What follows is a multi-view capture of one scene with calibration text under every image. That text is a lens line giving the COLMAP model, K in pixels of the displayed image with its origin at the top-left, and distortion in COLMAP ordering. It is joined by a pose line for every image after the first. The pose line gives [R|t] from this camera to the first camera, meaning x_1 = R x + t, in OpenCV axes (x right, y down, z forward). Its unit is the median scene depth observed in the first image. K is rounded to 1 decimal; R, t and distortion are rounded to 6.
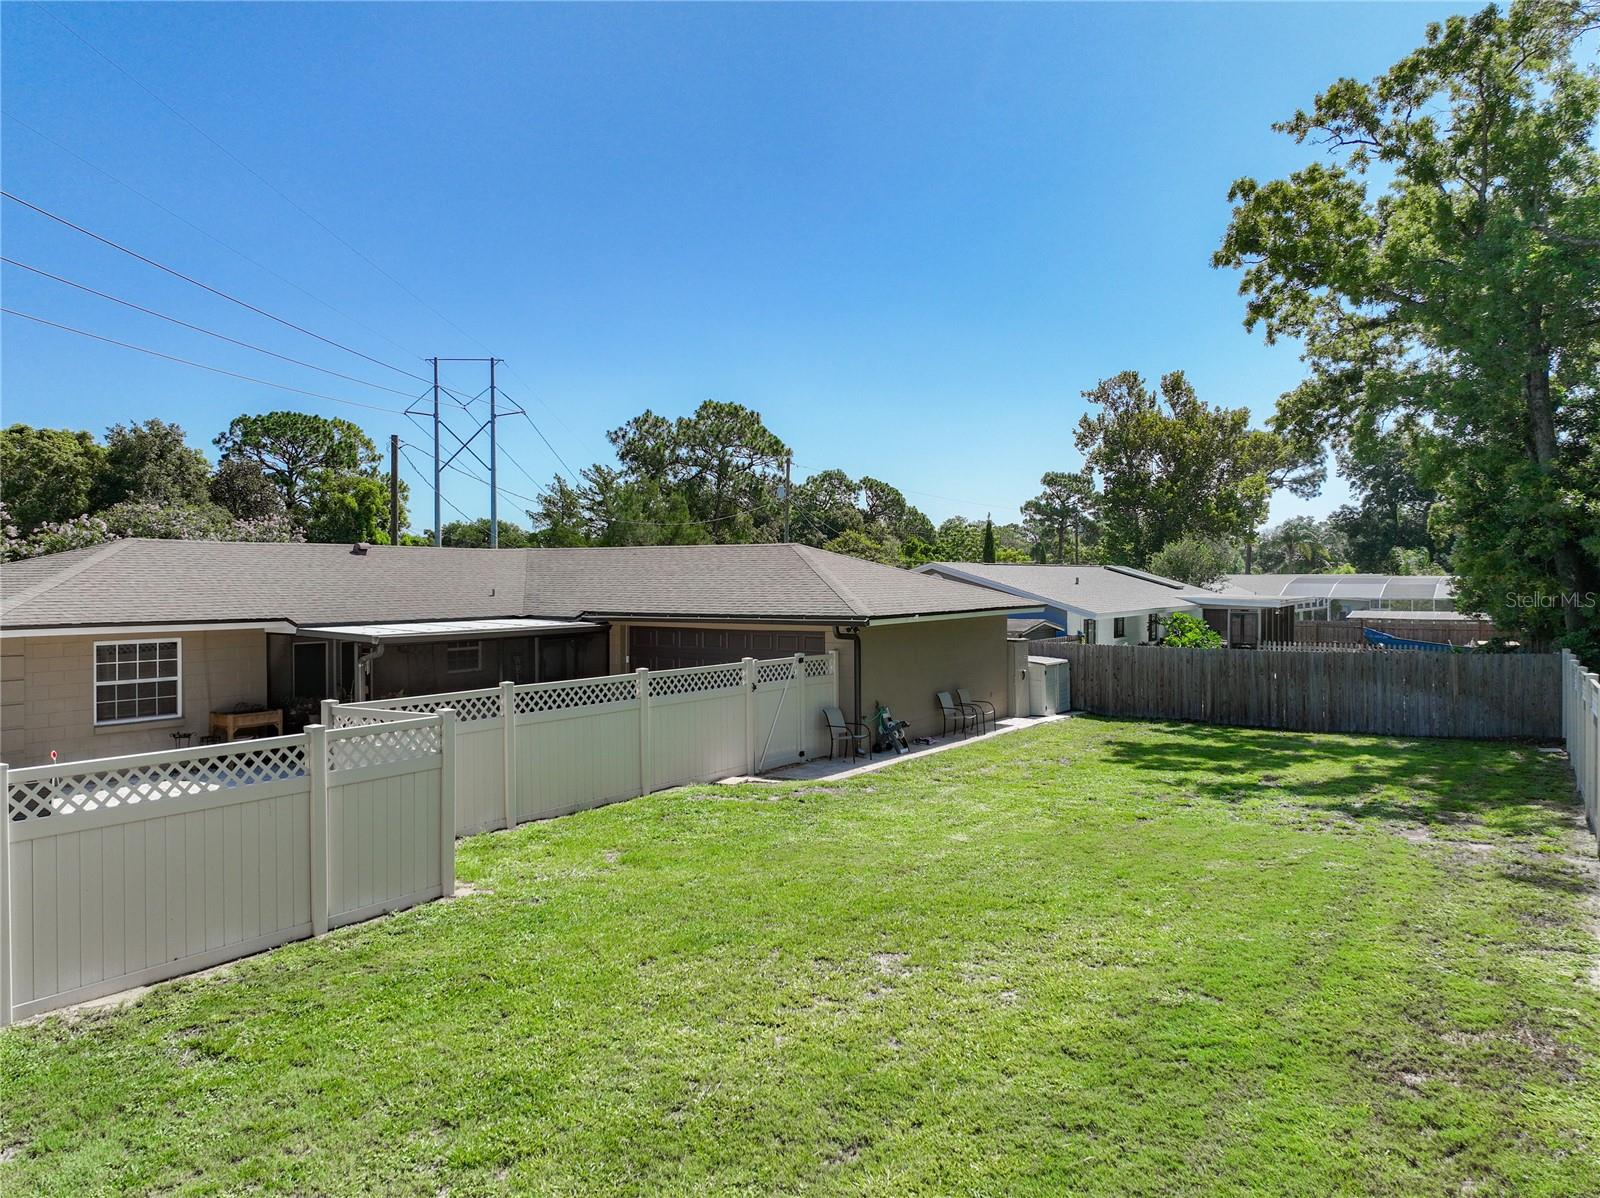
lens RADIAL K [[1126.5, 0, 805.5], [0, 1126.5, 592.5], [0, 0, 1]] dist [0.004184, 0.005183]
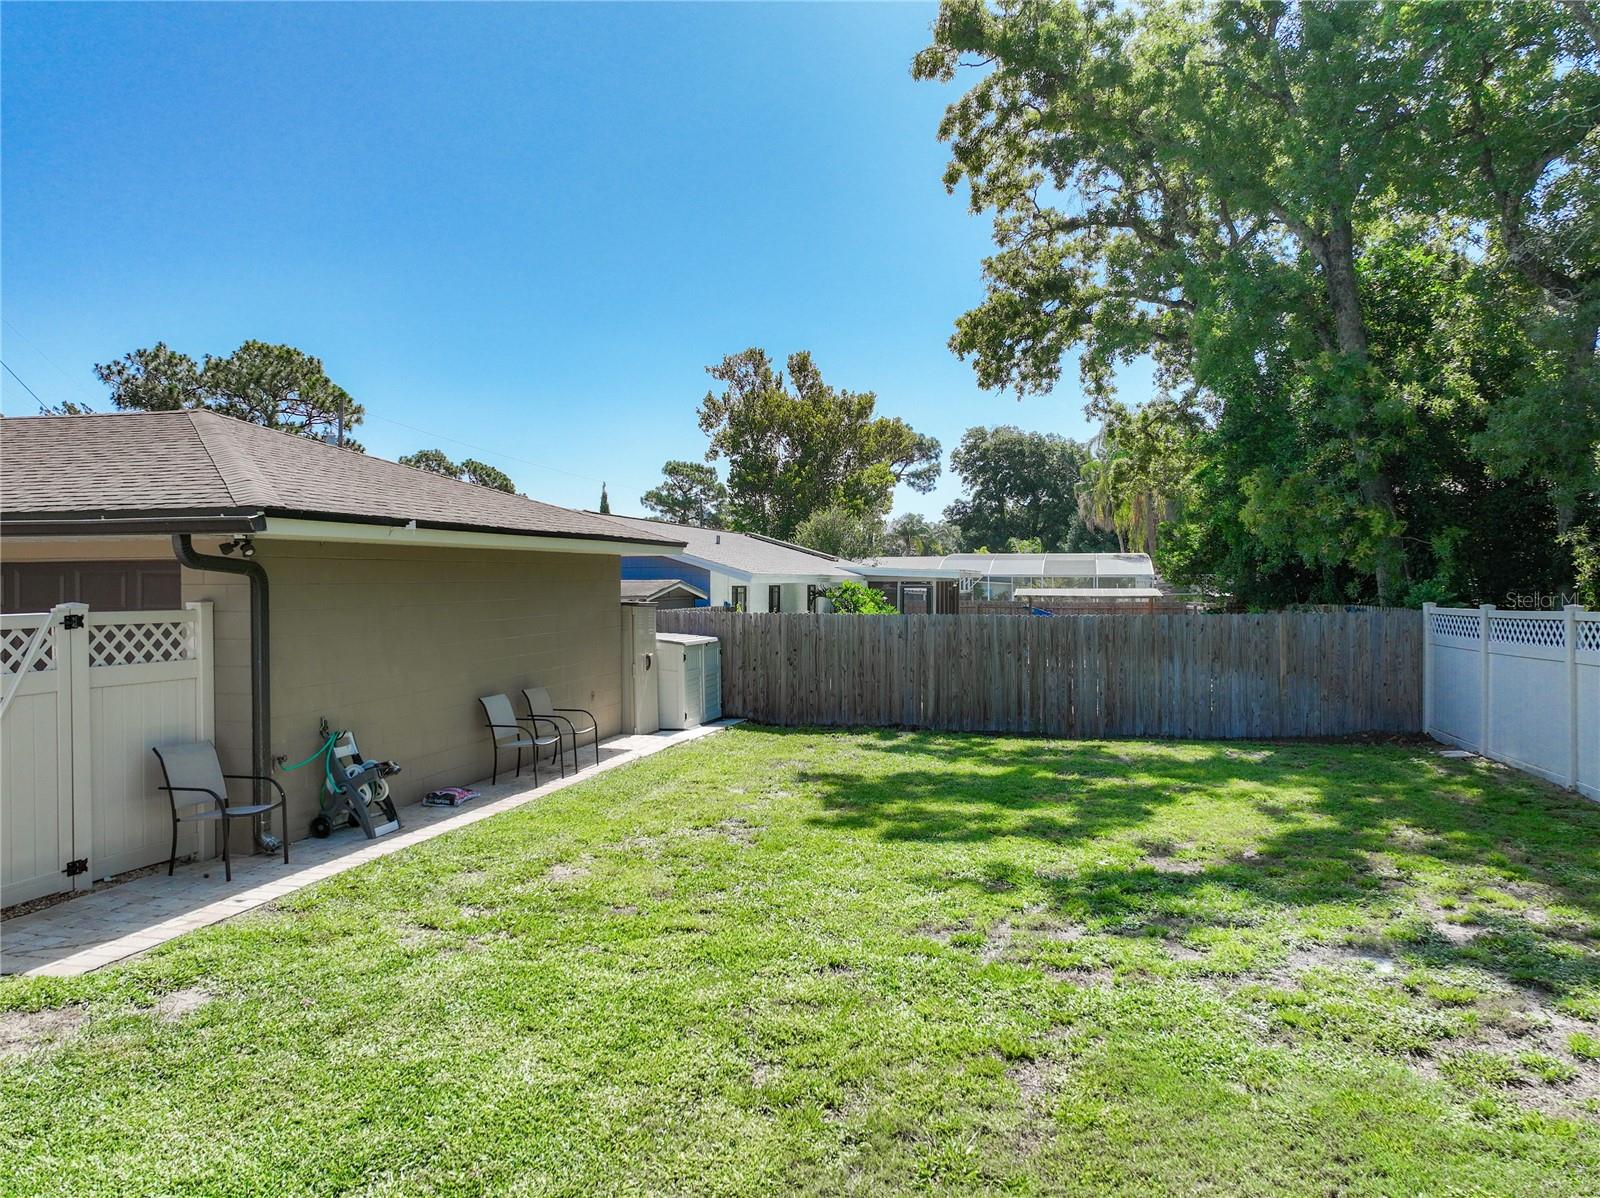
lens RADIAL K [[1126.5, 0, 805.5], [0, 1126.5, 592.5], [0, 0, 1]] dist [0.004184, 0.005183]
pose [[0.944758, -0.001923, 0.327764, 0.022494], [0.002908, 0.999993, -0.002515, 0.011183], [-0.327757, 0.003330, 0.944756, 0.120141]]
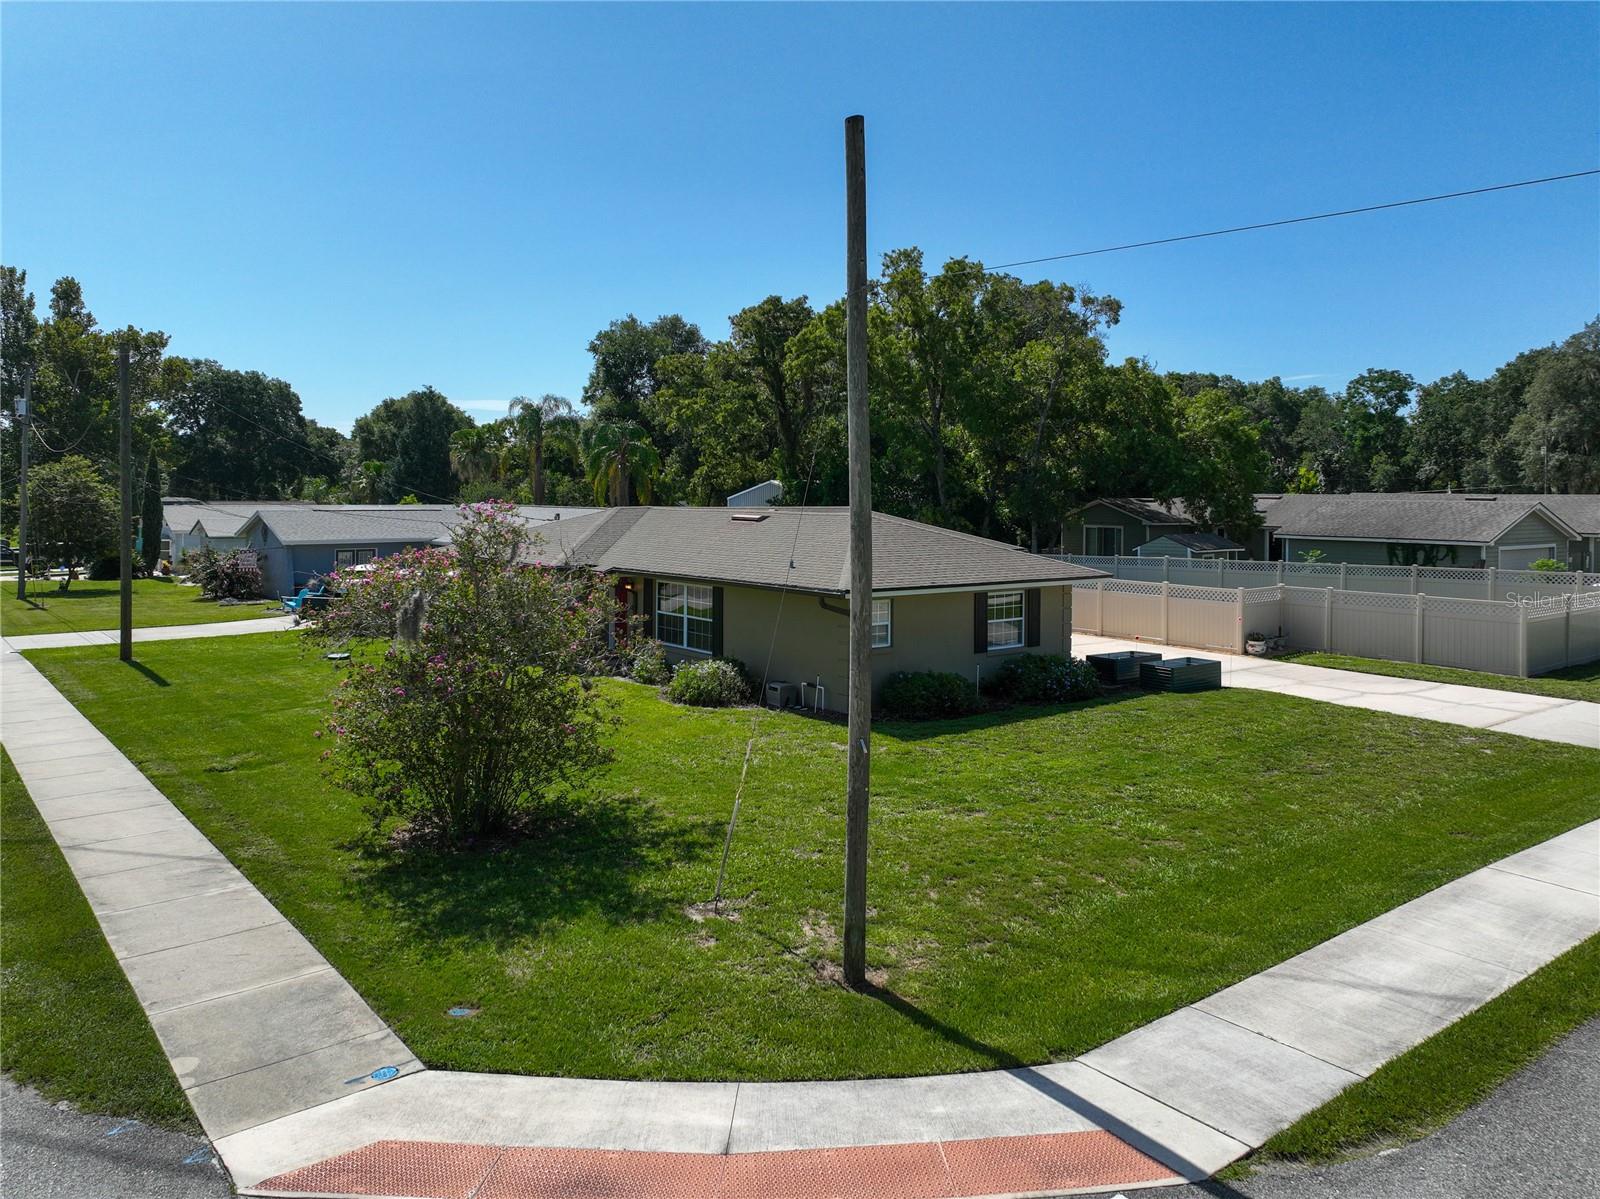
lens RADIAL K [[1163.5, 0, 804.8], [0, 1163.5, 495.0], [0, 0, 1]] dist [-0.002994, -0.001218]
pose [[0.322656, 0.001225, 0.946516, -0.445063], [0.004391, 0.999986, -0.002791, -0.015397], [-0.946506, 0.005057, 0.322646, 0.147605]]
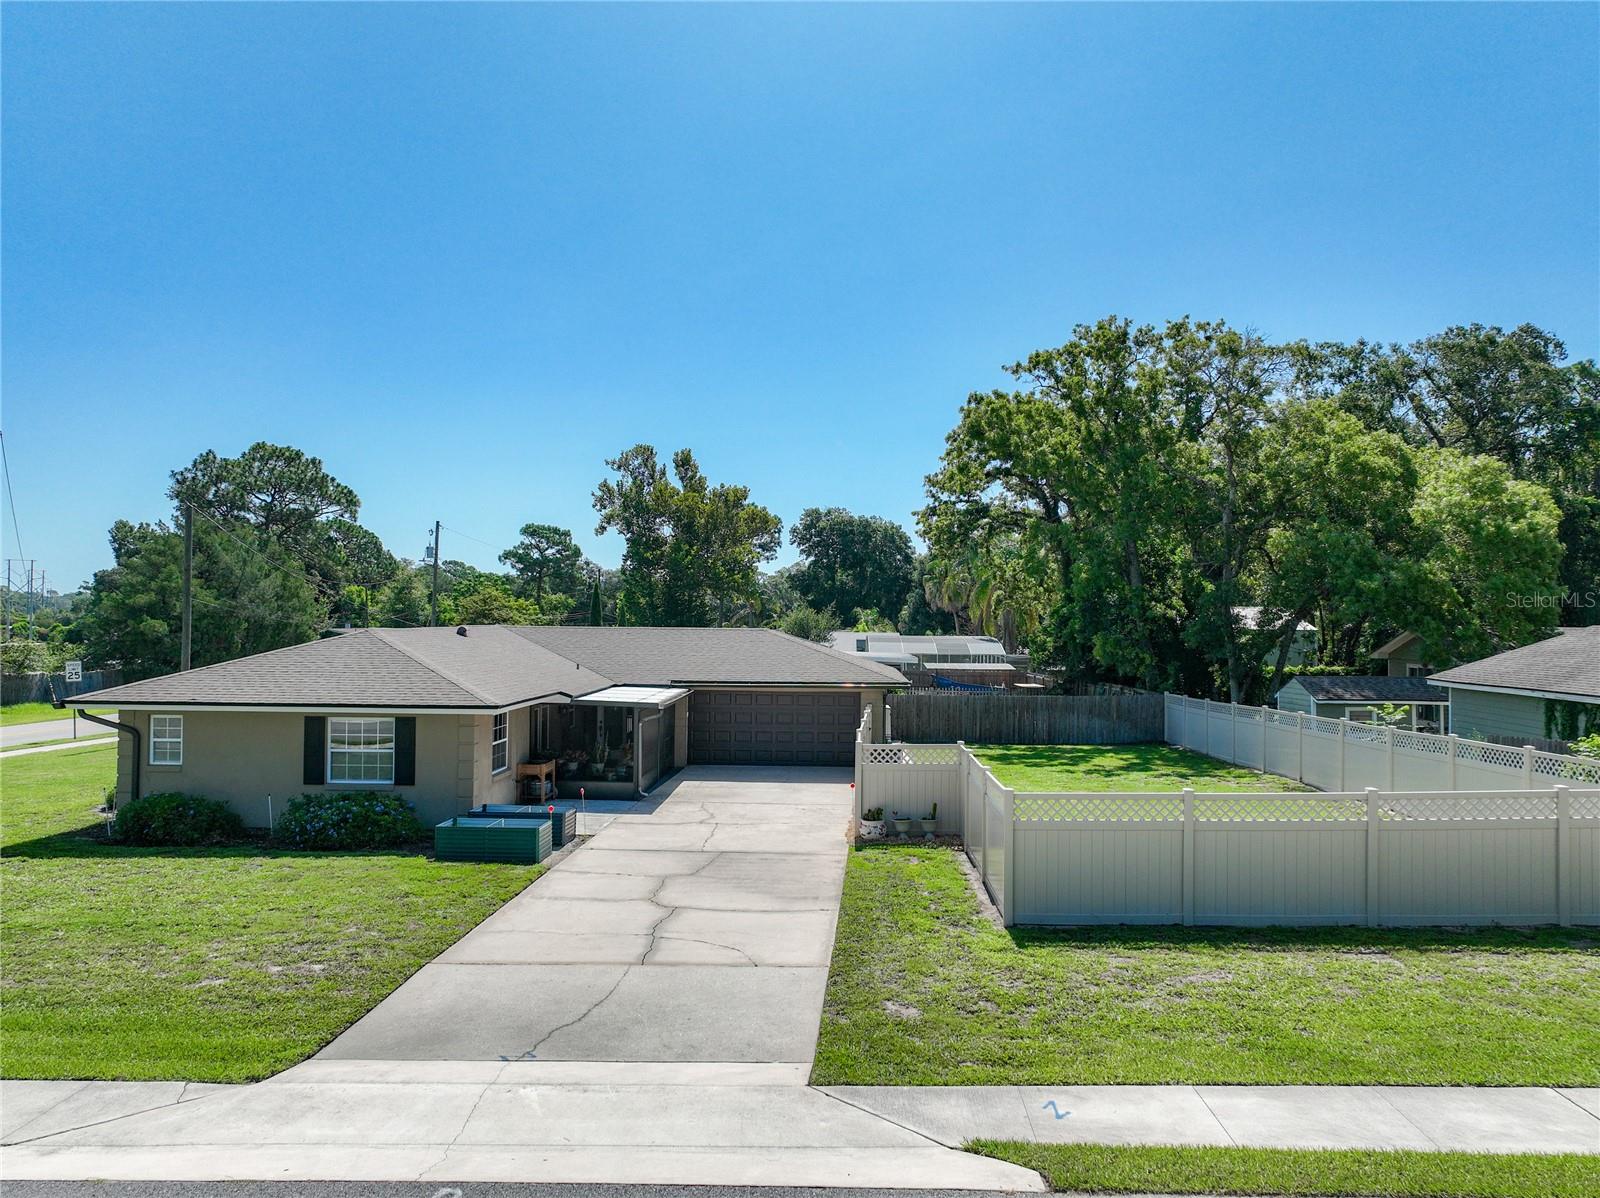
lens RADIAL K [[1149.5, 0, 812.9], [0, 1149.5, 598.0], [0, 0, 1]] dist [-0.002399, 0.018902]
pose [[0.853247, 0.020049, 0.521121, -0.196844], [-0.004244, 0.999495, -0.031505, -0.010140], [-0.521490, 0.024670, 0.852901, -0.071909]]
